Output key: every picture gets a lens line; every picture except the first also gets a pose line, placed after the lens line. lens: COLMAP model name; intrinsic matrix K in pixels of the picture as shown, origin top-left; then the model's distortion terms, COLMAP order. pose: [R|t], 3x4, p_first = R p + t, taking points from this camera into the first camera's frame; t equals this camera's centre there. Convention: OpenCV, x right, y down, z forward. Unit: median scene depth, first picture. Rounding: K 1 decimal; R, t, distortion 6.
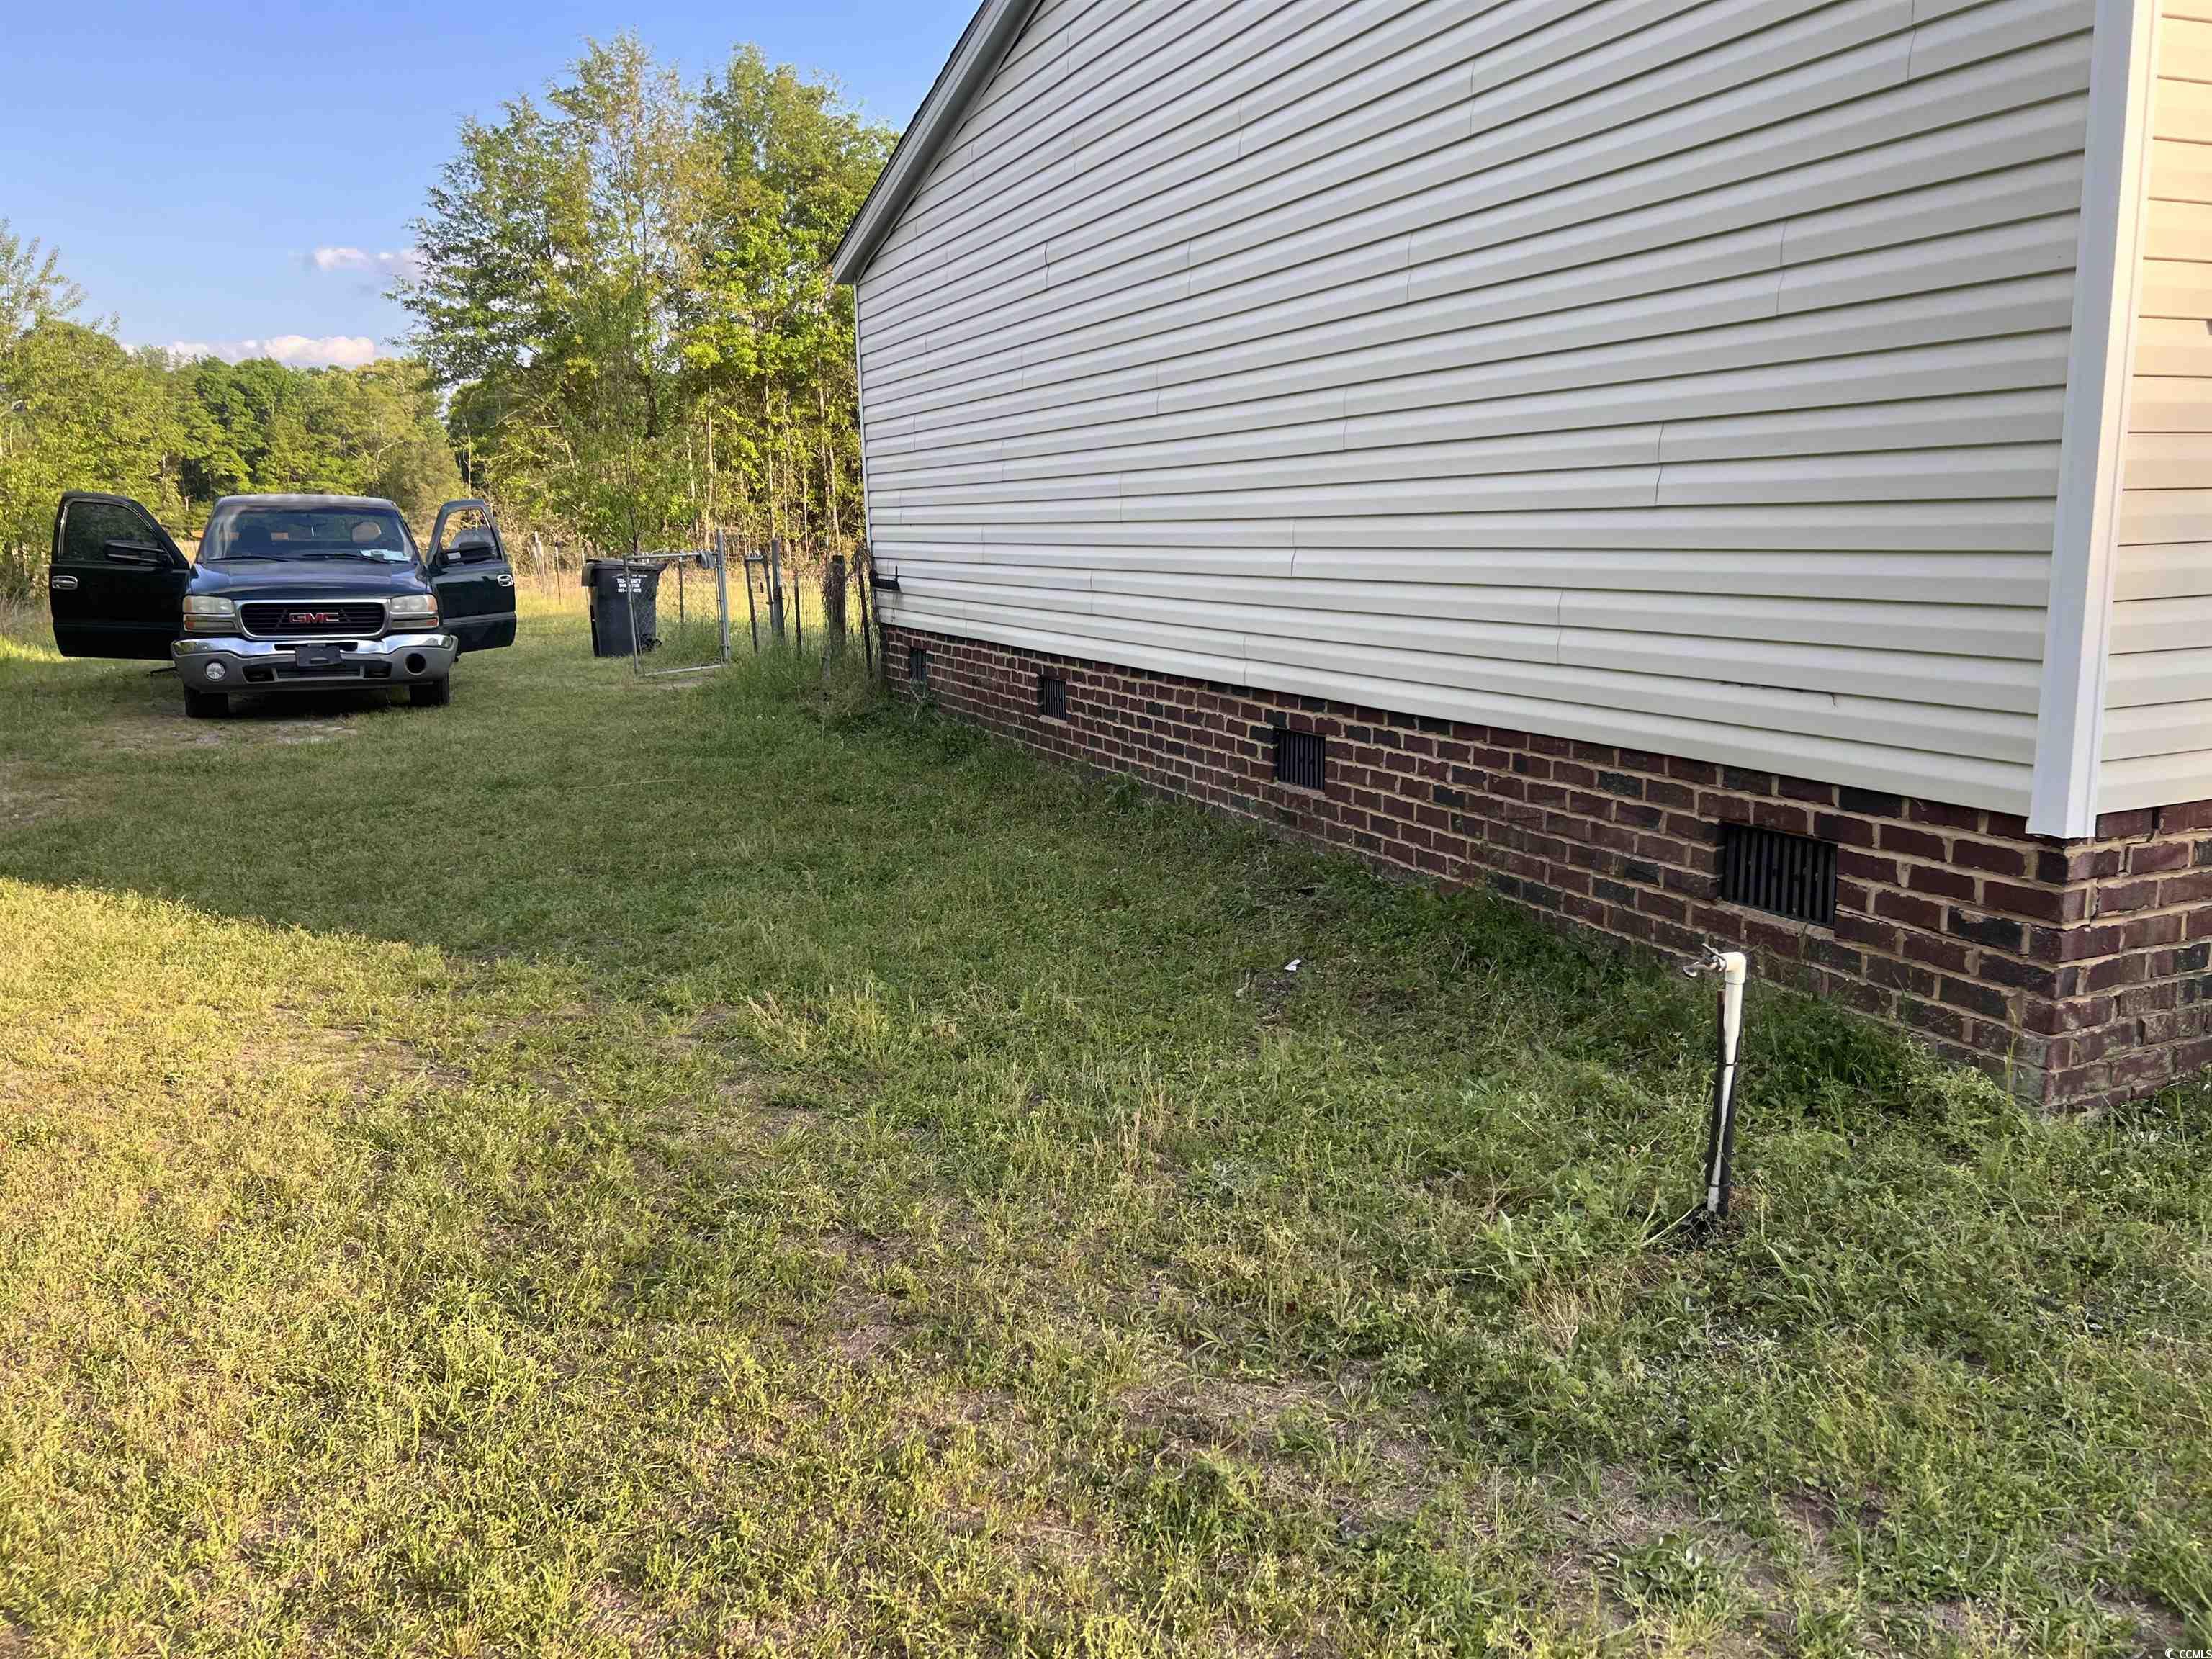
lens RADIAL K [[1658.8, 0, 1115.3], [0, 1658.8, 840.8], [0, 0, 1]] dist [0.058478, -0.077562]
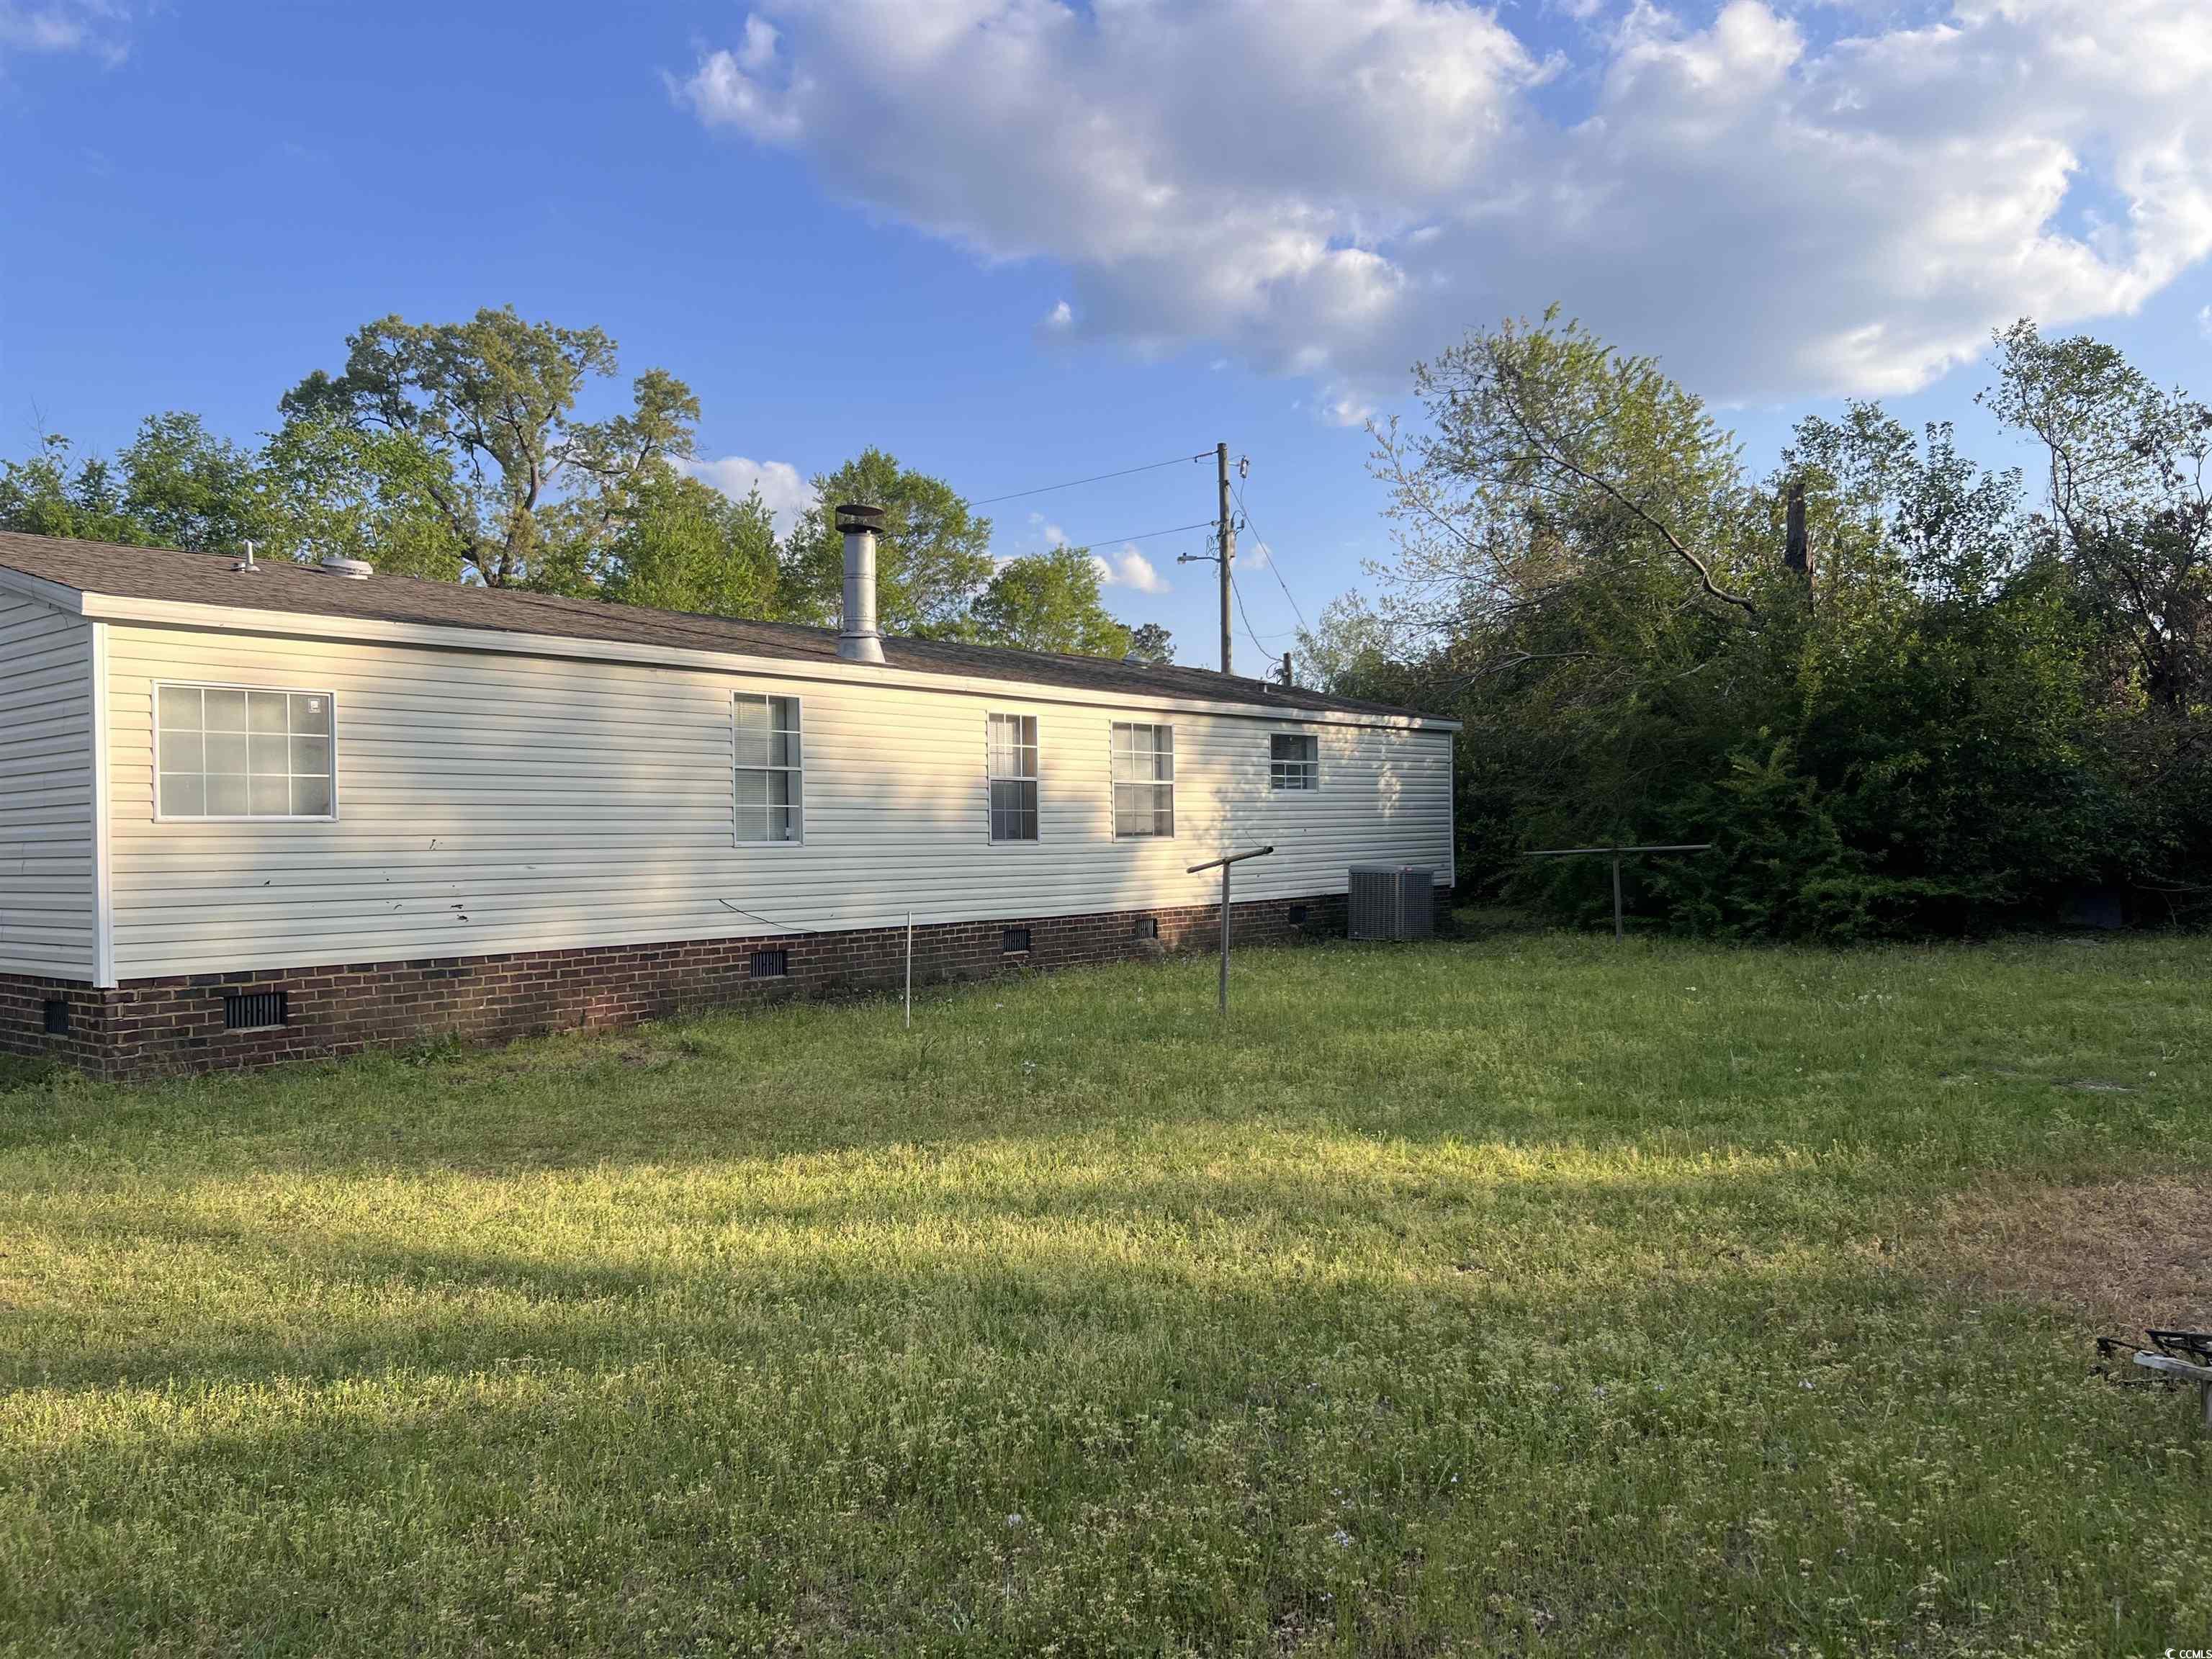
lens RADIAL K [[1658.8, 0, 1115.3], [0, 1658.8, 840.8], [0, 0, 1]] dist [0.058478, -0.077562]
pose [[0.907182, -0.013093, 0.420535, 0.807181], [0.093545, 0.980775, -0.171259, 0.352481], [-0.410208, 0.194702, 0.890966, -2.032358]]
